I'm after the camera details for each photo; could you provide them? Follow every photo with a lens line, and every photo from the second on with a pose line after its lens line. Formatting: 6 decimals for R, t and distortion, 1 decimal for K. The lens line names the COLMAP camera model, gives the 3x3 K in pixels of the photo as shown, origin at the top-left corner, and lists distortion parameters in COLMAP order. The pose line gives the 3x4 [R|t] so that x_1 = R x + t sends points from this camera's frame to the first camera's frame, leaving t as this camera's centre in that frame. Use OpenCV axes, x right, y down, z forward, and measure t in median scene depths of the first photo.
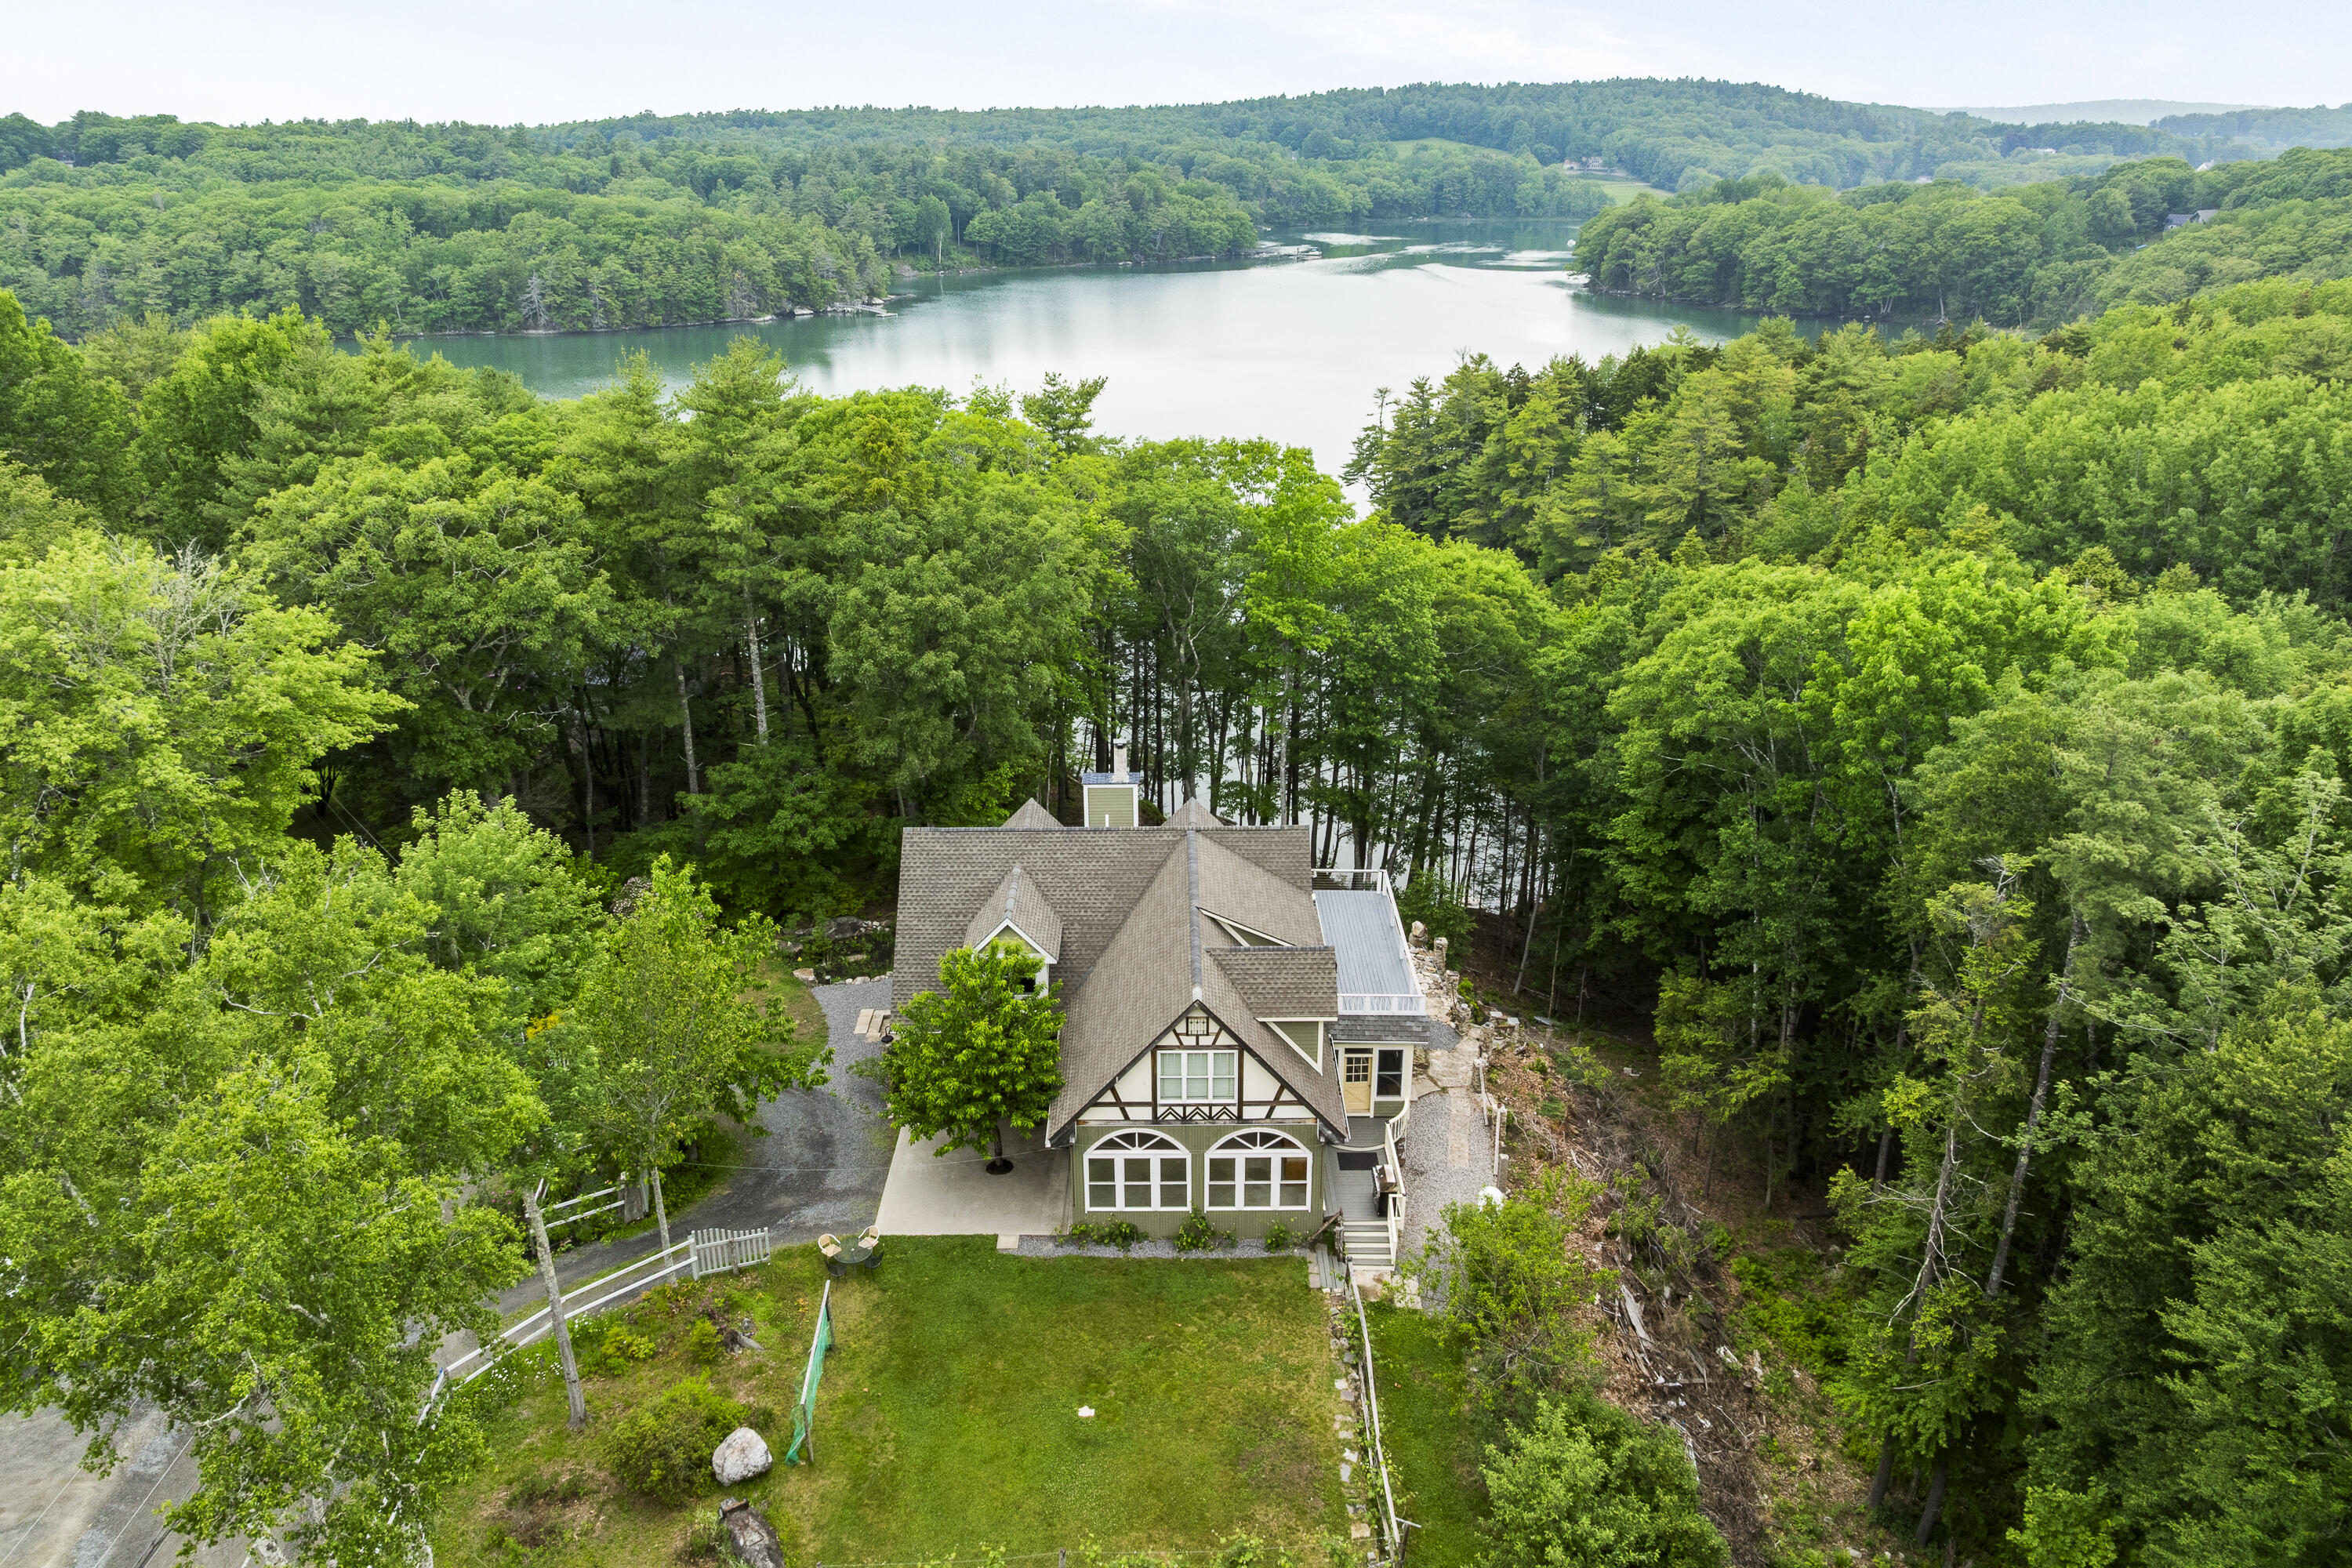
lens RADIAL K [[1604.4, 0, 1141.9], [0, 1604.4, 791.6], [0, 0, 1]] dist [-0.016736, 0.006754]
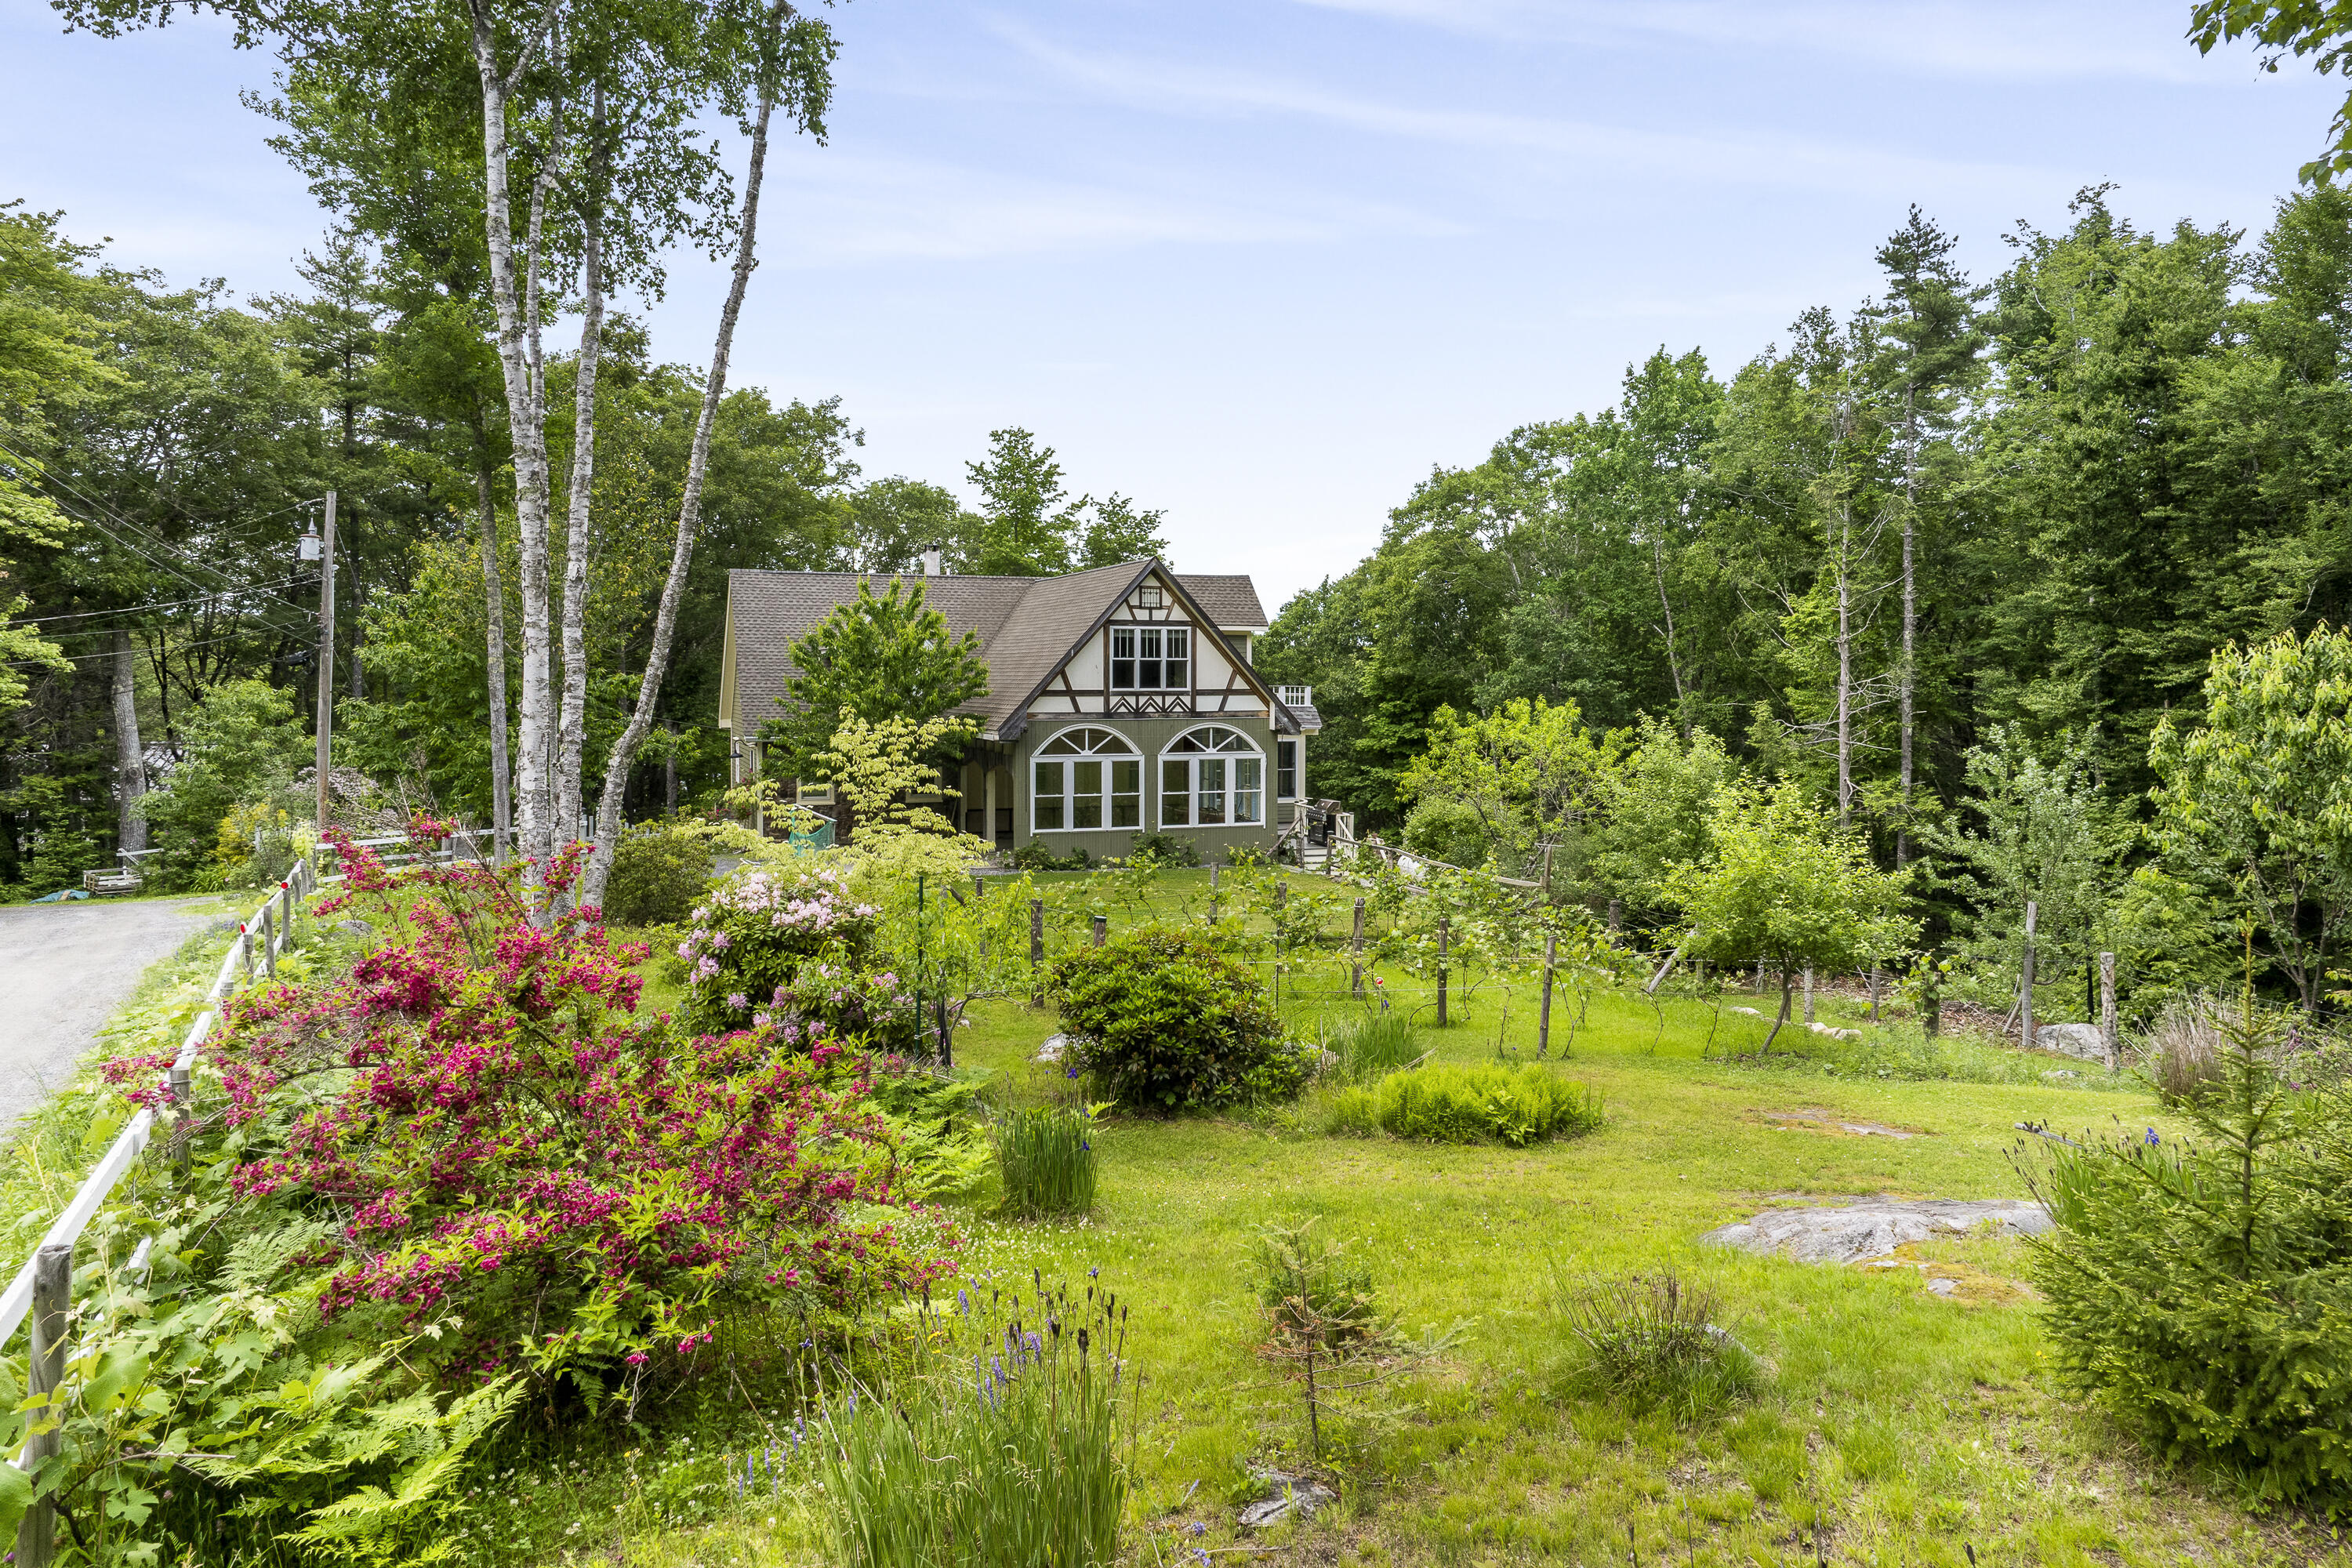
lens RADIAL K [[1618.8, 0, 1167.7], [0, 1618.8, 734.2], [0, 0, 1]] dist [-0.012066, 0.001765]
pose [[0.940990, 0.001991, 0.338428, -0.213648], [0.113351, 0.940373, -0.320702, 0.404033], [-0.318887, 0.340139, 0.884656, 0.129751]]
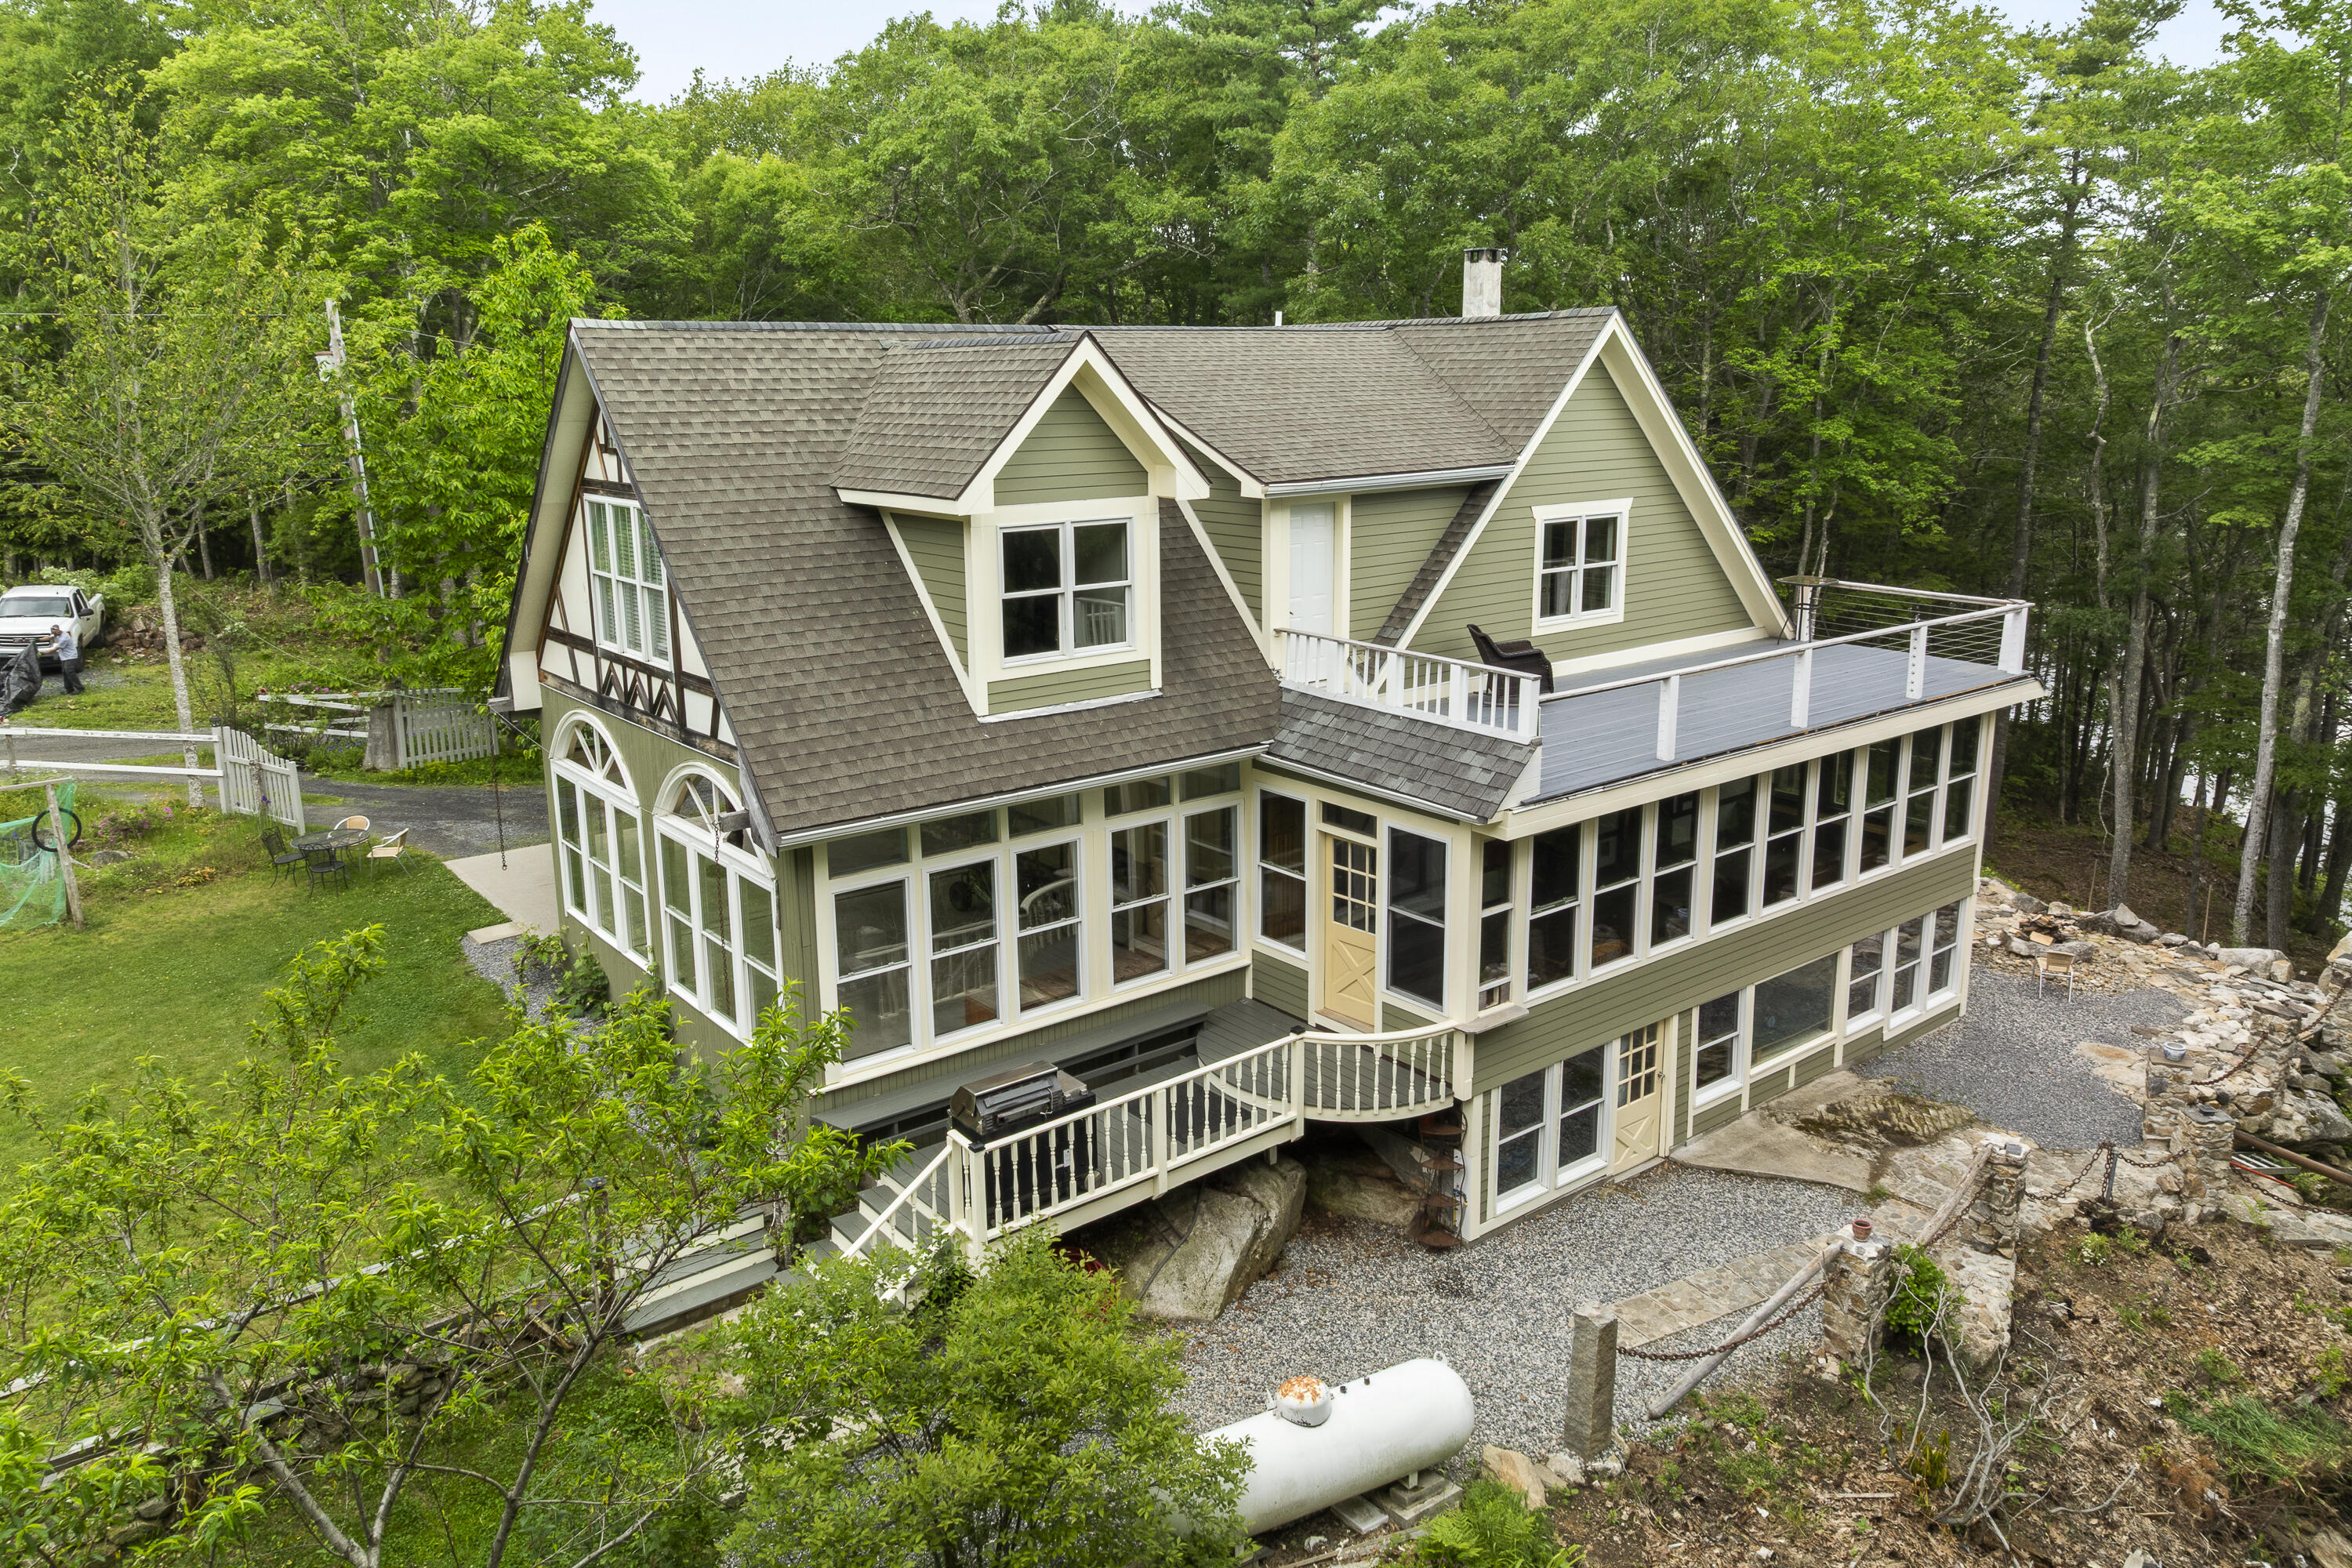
lens RADIAL K [[1618.8, 0, 1167.7], [0, 1618.8, 734.2], [0, 0, 1]] dist [-0.012066, 0.001765]
pose [[0.625190, 0.171872, -0.761313, 0.316051], [-0.286030, 0.958040, -0.018603, 0.140907], [0.726171, 0.229389, 0.648117, 0.655155]]
